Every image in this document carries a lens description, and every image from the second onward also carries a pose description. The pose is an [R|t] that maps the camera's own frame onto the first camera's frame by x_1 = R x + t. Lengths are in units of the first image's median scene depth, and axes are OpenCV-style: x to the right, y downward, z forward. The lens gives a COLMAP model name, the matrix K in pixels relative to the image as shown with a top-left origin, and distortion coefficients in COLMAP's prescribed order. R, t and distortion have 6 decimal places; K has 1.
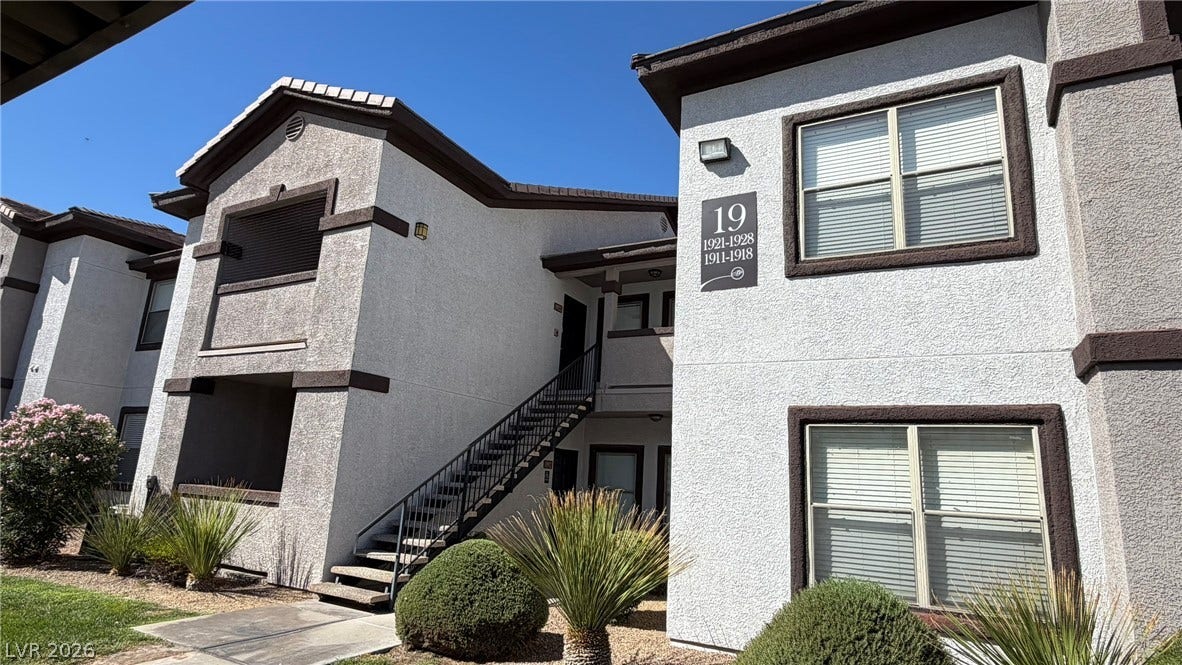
lens RADIAL K [[639.3, 0, 591.0], [0, 639.3, 332.5], [0, 0, 1]] dist [-0.032387, 0.034224]
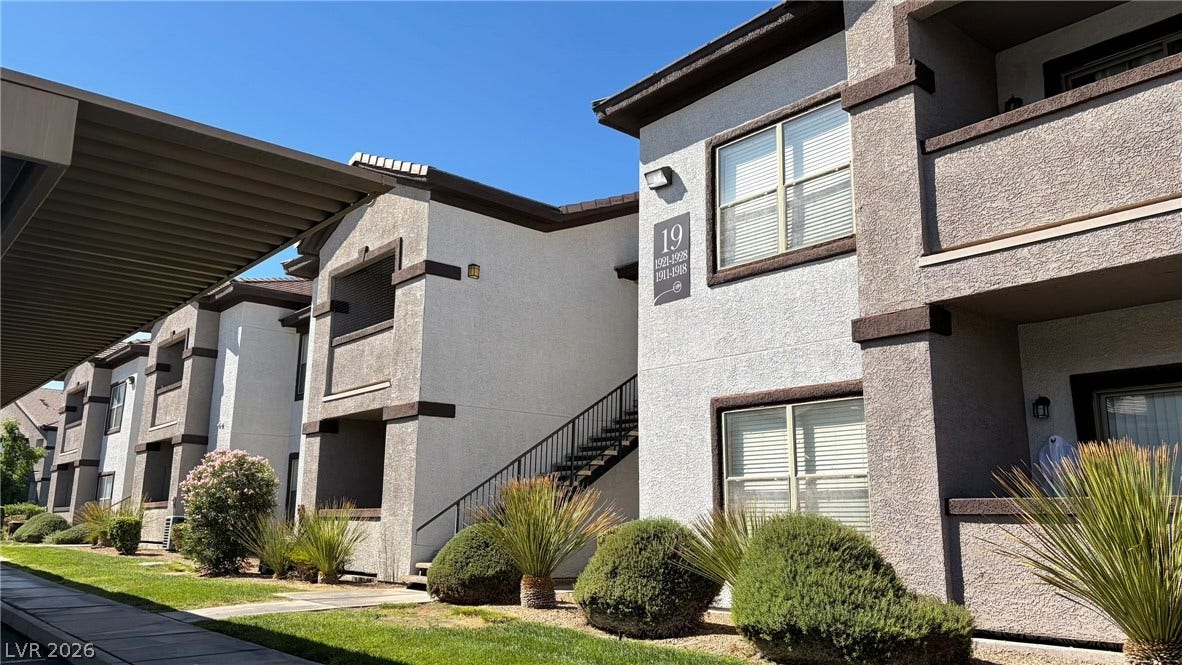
lens RADIAL K [[899.4, 0, 588.9], [0, 899.4, 323.3], [0, 0, 1]] dist [0.042872, -0.000257]
pose [[0.930742, -0.124017, -0.344005, 0.500076], [0.123477, 0.992068, -0.023570, -0.007174], [0.344199, -0.020539, 0.938672, -0.459291]]
